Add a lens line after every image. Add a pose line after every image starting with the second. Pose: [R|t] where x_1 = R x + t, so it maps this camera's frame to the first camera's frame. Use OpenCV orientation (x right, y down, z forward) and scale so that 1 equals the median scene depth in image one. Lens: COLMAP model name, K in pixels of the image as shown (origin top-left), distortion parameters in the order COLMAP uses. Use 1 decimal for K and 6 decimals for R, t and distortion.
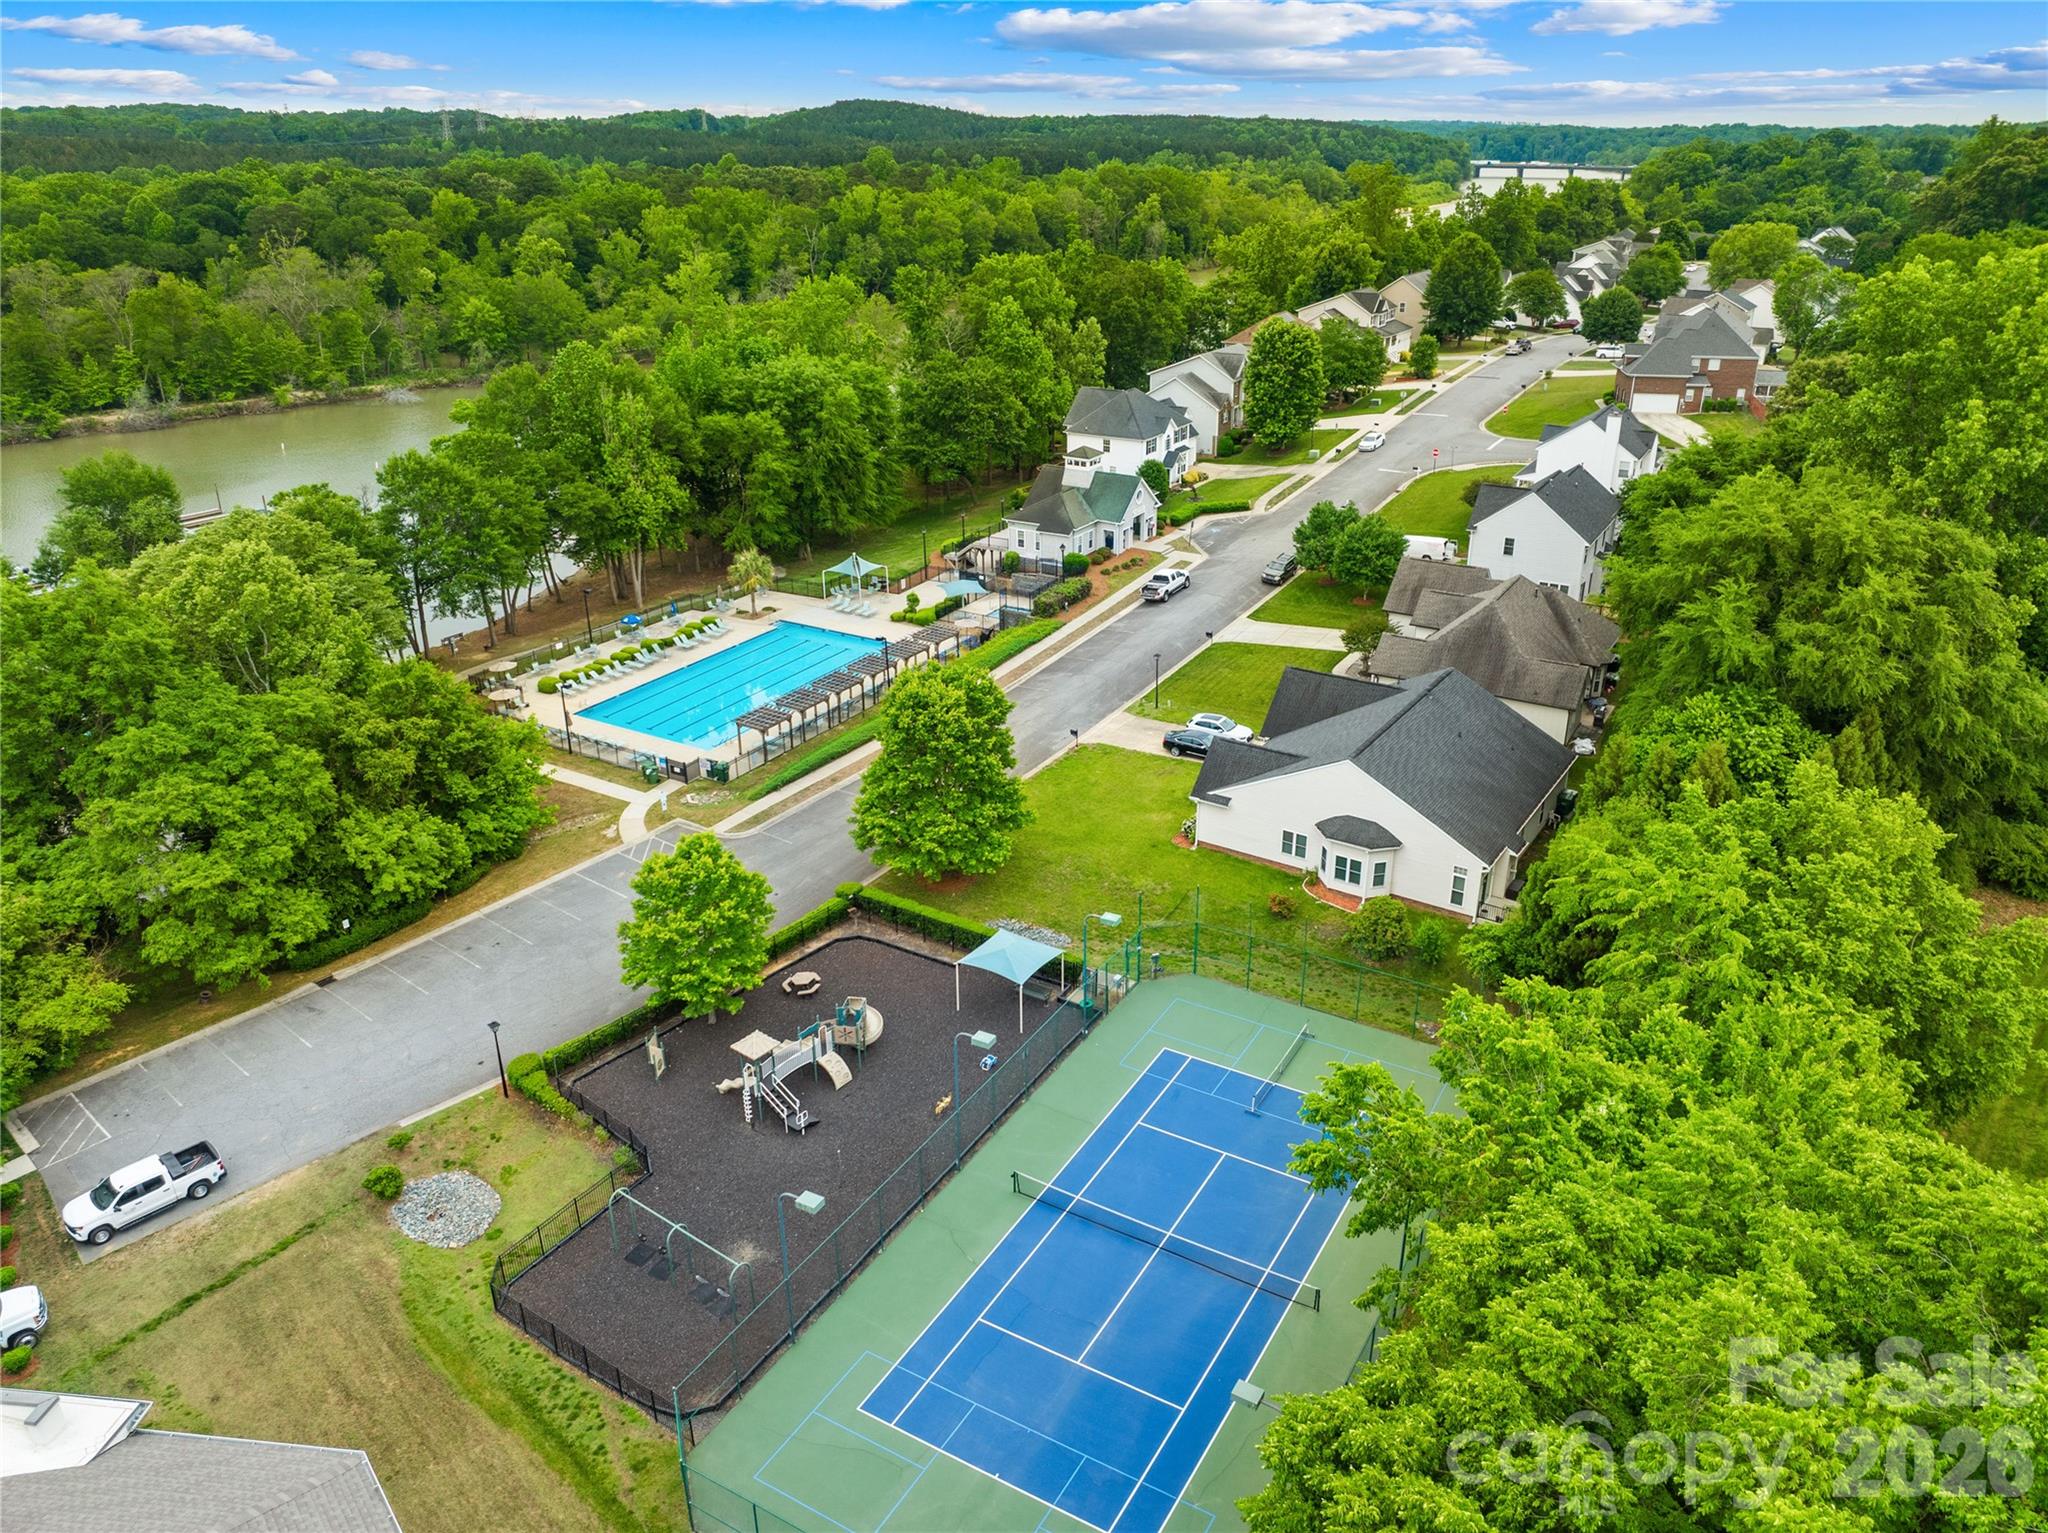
lens RADIAL K [[1421.3, 0, 1034.2], [0, 1421.3, 759.7], [0, 0, 1]] dist [-0.034440, 0.000231]
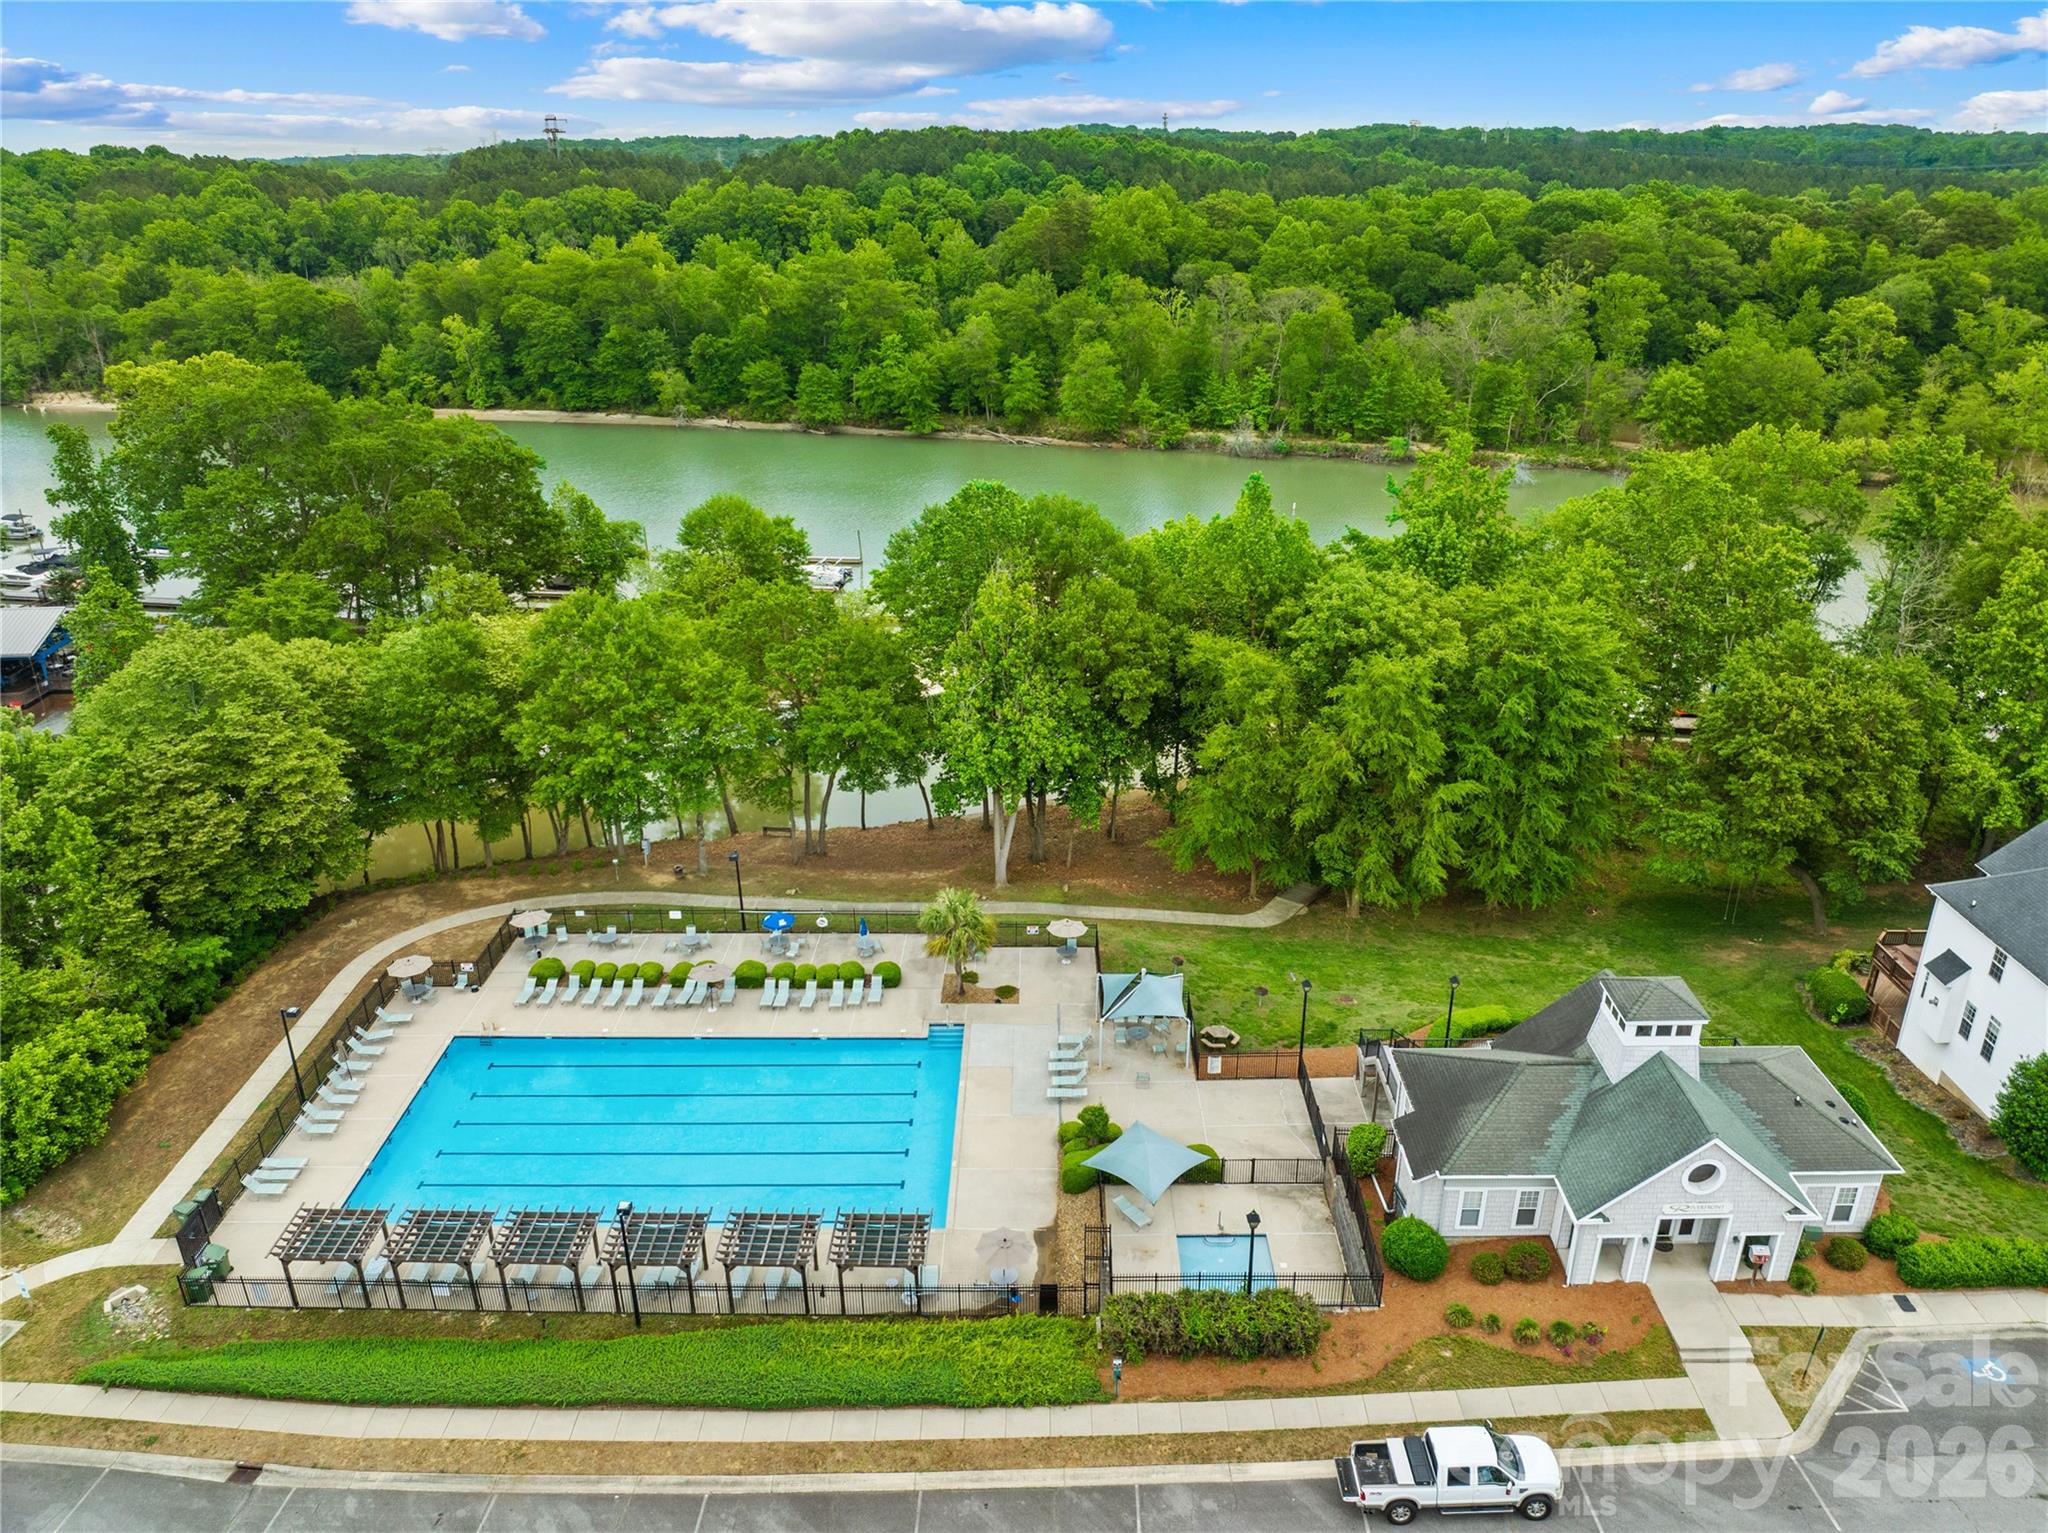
lens RADIAL K [[1426.6, 0, 1024.0], [0, 1426.6, 766.5], [0, 0, 1]] dist [-0.036918, -0.002299]
pose [[0.500970, 0.339539, -0.796080, 0.249184], [-0.344581, 0.922031, 0.176416, -0.301101], [0.793910, 0.185935, 0.578908, 0.671027]]
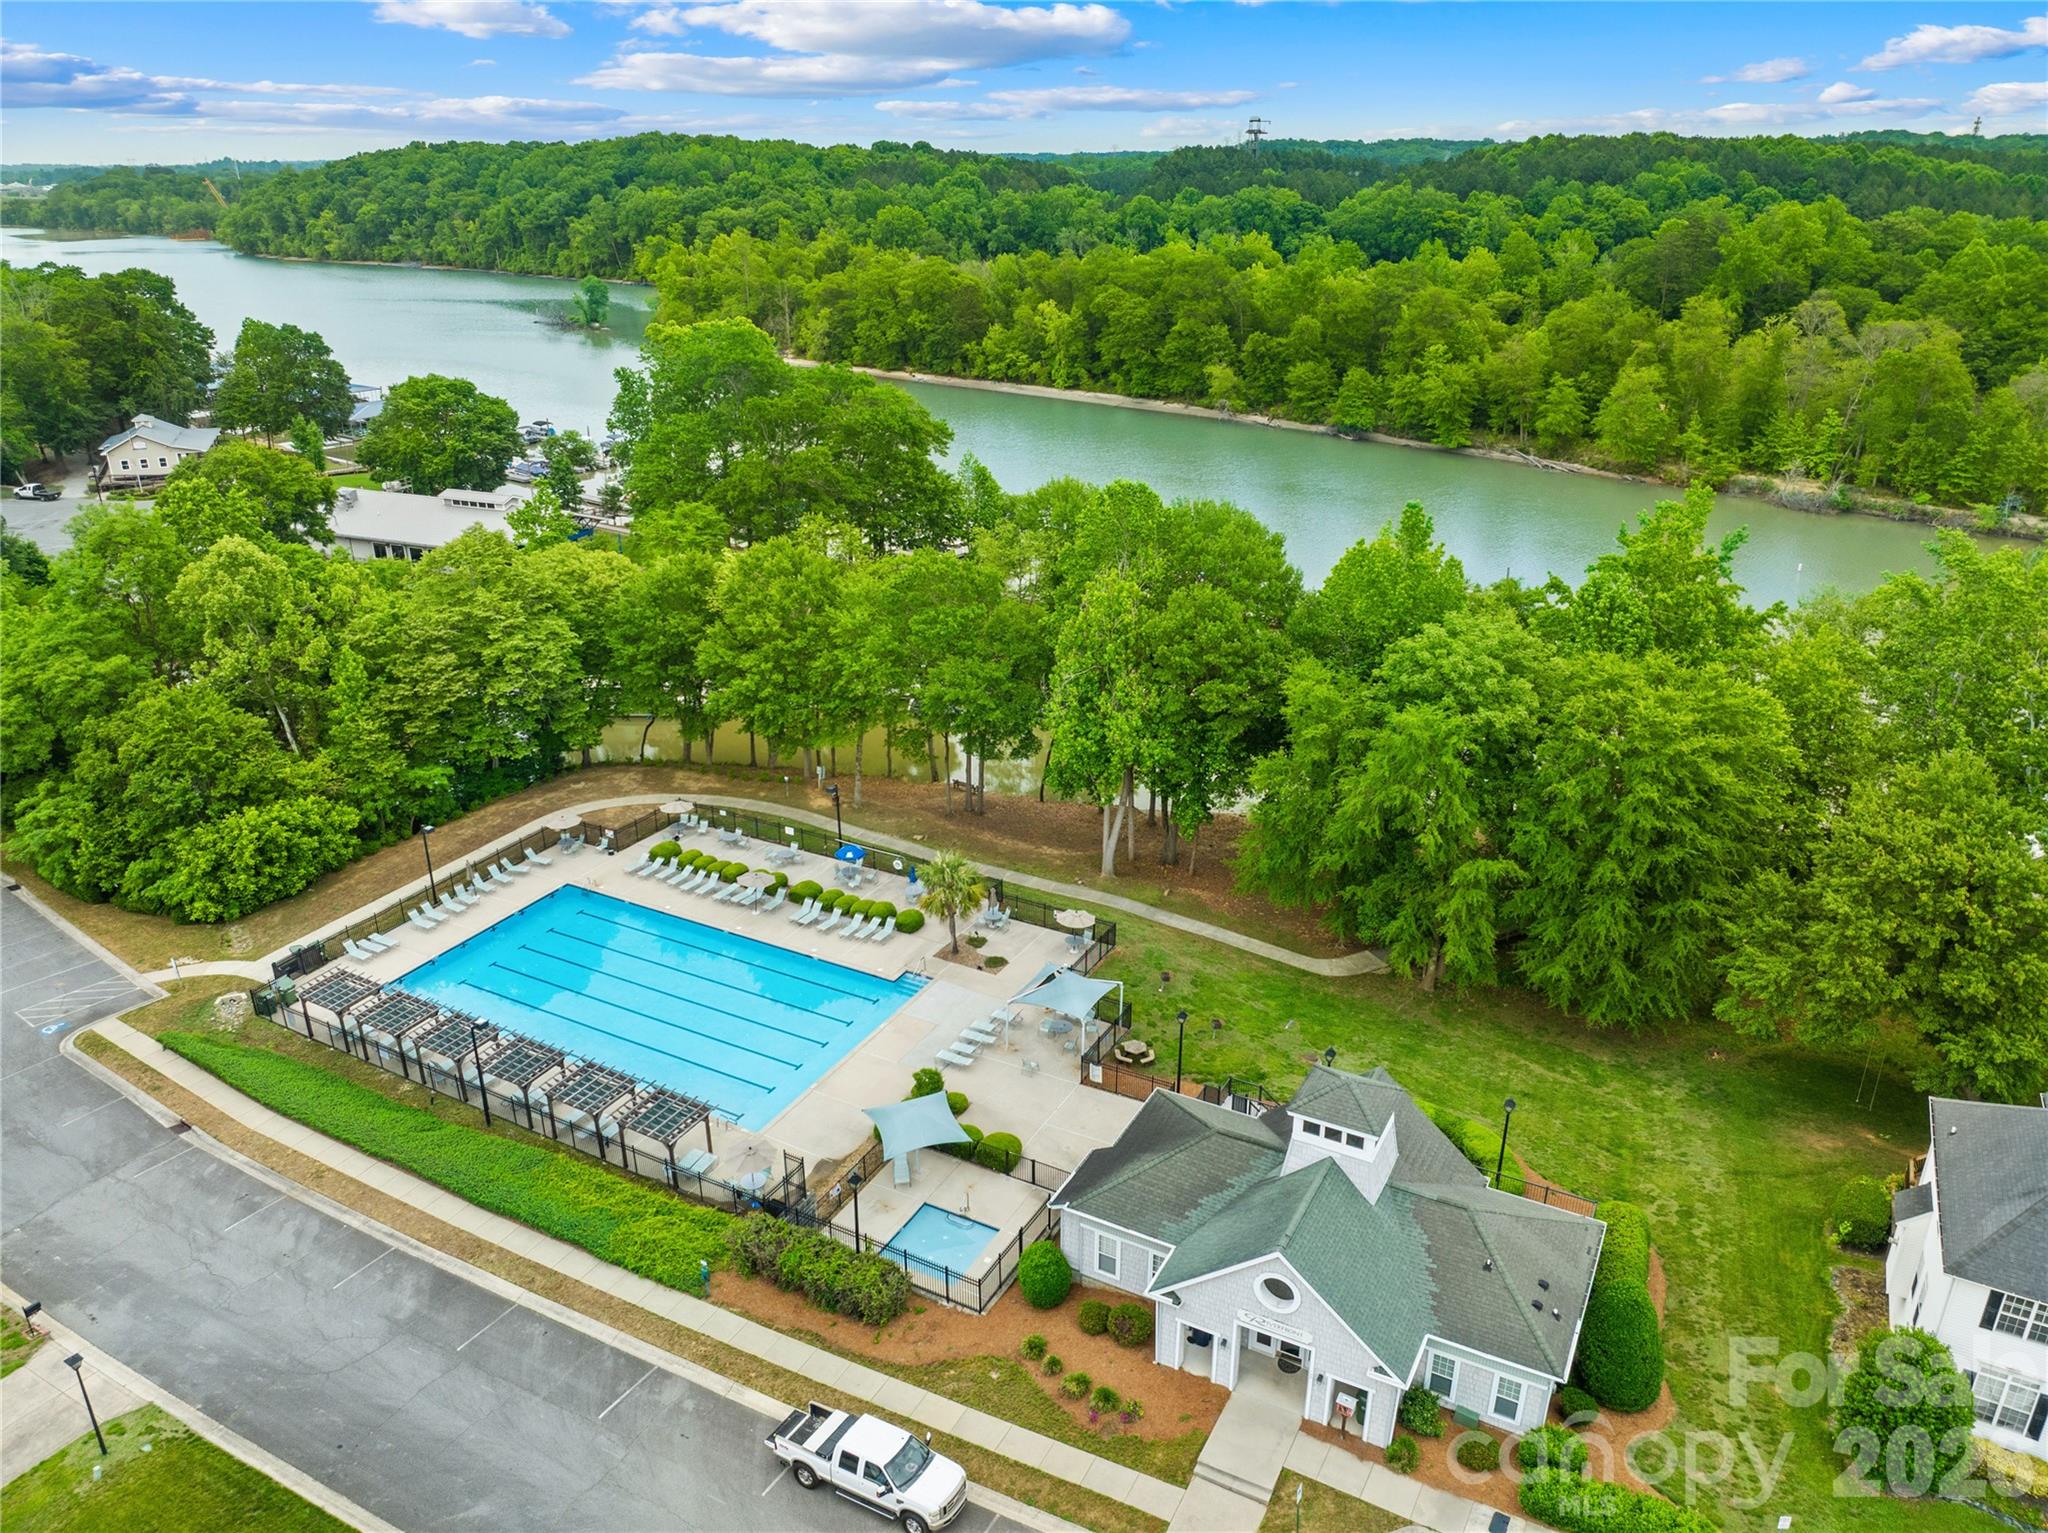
lens RADIAL K [[1421.3, 0, 1034.2], [0, 1421.3, 759.7], [0, 0, 1]] dist [-0.034440, 0.000231]
pose [[0.042801, 0.388833, -0.920313, 0.339429], [-0.401008, 0.850387, 0.340639, -0.398652], [0.915074, 0.354473, 0.192323, 0.889635]]
